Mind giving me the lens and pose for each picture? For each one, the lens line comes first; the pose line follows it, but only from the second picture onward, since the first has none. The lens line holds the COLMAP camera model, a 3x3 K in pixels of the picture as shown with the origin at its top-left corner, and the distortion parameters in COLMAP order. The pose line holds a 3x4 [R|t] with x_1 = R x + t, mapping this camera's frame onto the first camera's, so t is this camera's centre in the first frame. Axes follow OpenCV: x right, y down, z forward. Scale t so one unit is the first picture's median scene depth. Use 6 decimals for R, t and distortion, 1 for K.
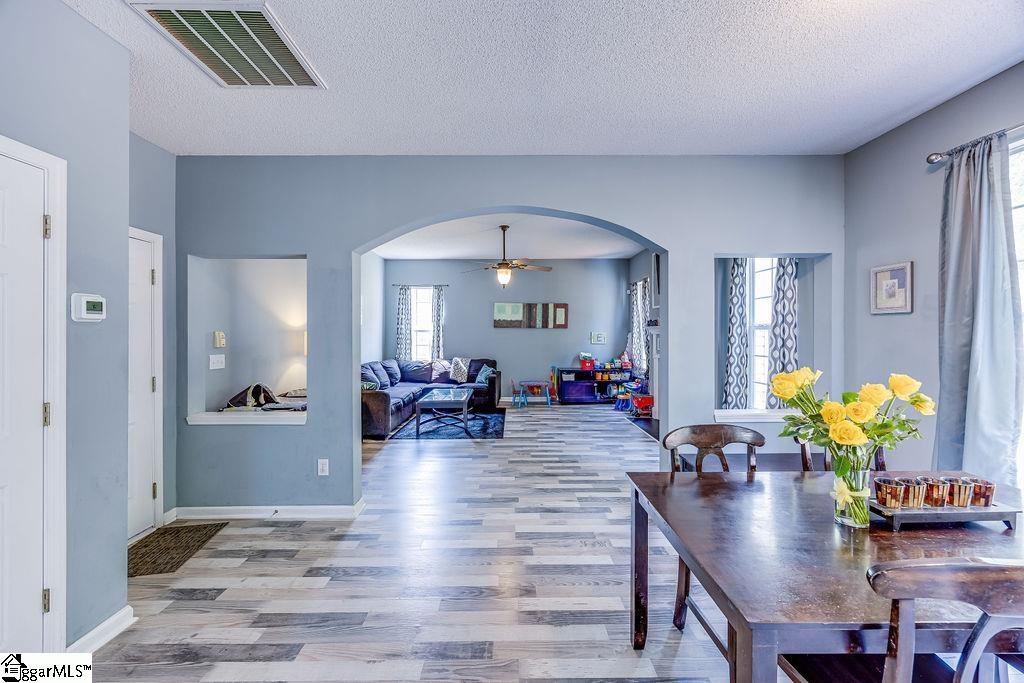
lens RADIAL K [[386.5, 0, 508.7], [0, 386.5, 333.3], [0, 0, 1]] dist [0.000613, 0.000063]
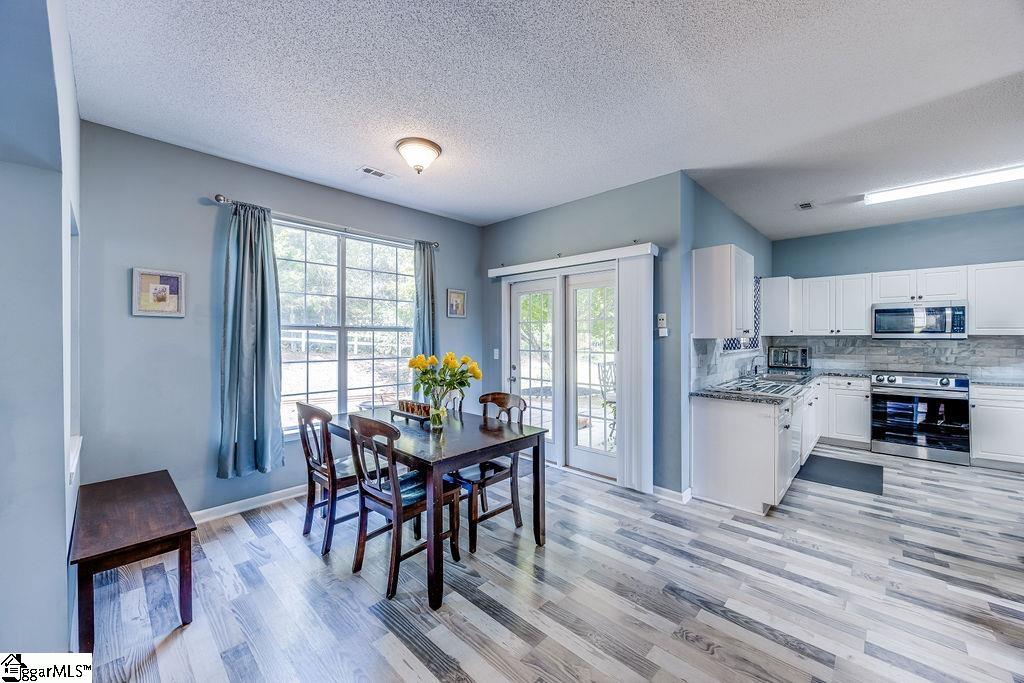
lens RADIAL K [[386.5, 0, 512.8], [0, 386.5, 338.5], [0, 0, 1]] dist [0.000613, 0.000063]
pose [[-0.713287, 0.004476, 0.700858, -0.136626], [0.003166, 0.999990, -0.003164, 0.003968], [-0.700865, -0.000038, -0.713294, 0.356002]]
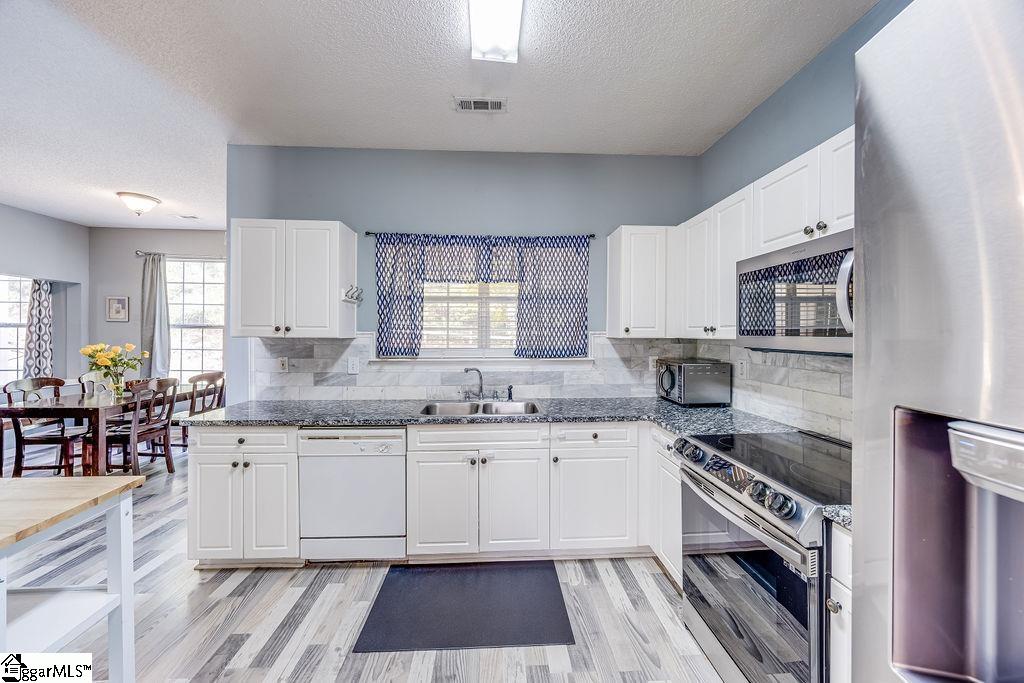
lens RADIAL K [[386.5, 0, 519.8], [0, 386.5, 344.7], [0, 0, 1]] dist [0.000613, 0.000063]
pose [[-0.038643, -0.021506, 0.999022, -0.343560], [-0.013812, 0.999684, 0.020986, -0.001144], [-0.999158, -0.012987, -0.038928, -0.313667]]
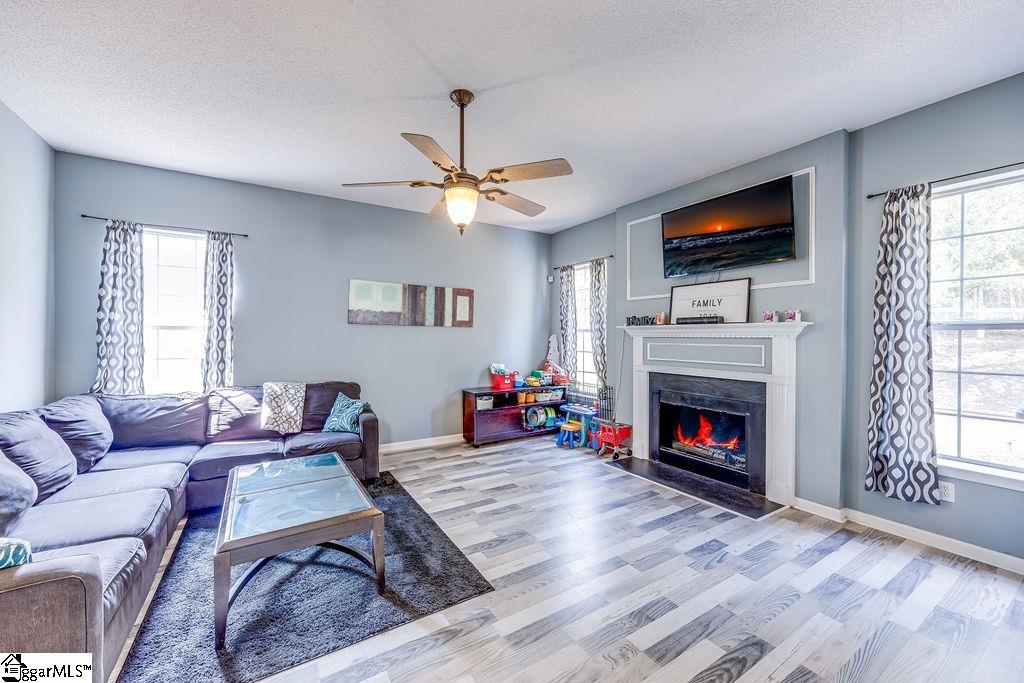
lens RADIAL K [[386.5, 0, 518.6], [0, 386.5, 334.4], [0, 0, 1]] dist [0.000613, 0.000063]
pose [[0.835752, 0.008746, 0.549038, -0.148741], [-0.006104, 0.999959, -0.006636, 0.003101], [-0.549073, 0.002195, 0.835771, 0.432443]]
